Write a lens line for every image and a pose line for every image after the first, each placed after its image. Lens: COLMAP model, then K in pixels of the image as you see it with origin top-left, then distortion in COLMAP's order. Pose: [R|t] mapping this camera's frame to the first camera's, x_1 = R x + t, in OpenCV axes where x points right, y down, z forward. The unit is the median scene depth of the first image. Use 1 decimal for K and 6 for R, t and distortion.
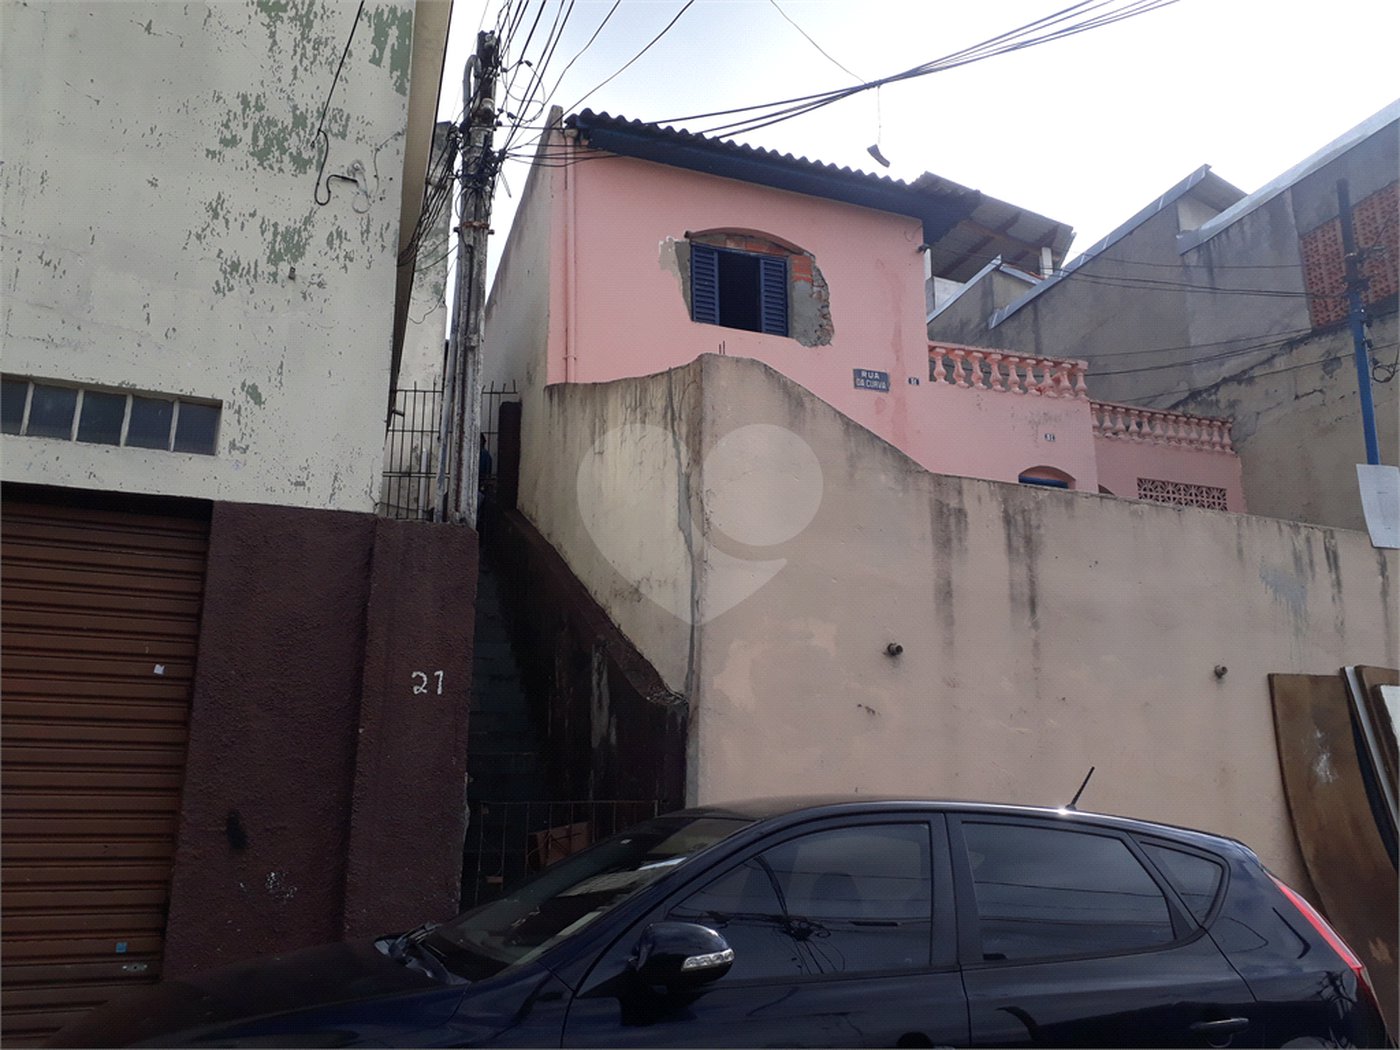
lens RADIAL K [[1164.2, 0, 695.3], [0, 1164.2, 520.1], [0, 0, 1]] dist [0.164995, -0.299655]
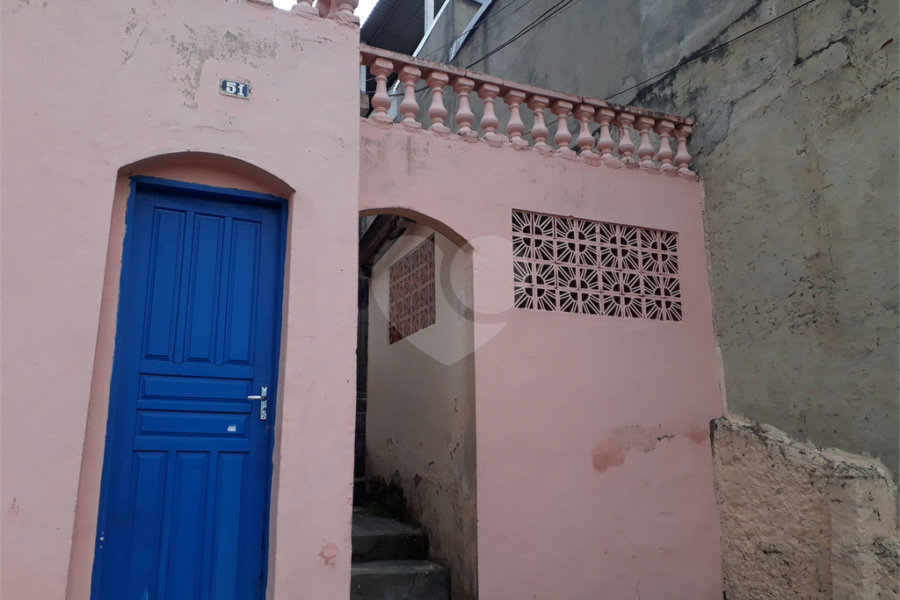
lens RADIAL K [[732.6, 0, 450.2], [0, 732.6, 303.1], [0, 0, 1]] dist [0.061699, -0.084809]
pose [[0.999260, -0.002234, 0.038391, 0.317137], [0.001351, 0.999734, 0.023008, 0.000231], [-0.038433, -0.022939, 0.998998, 0.633986]]
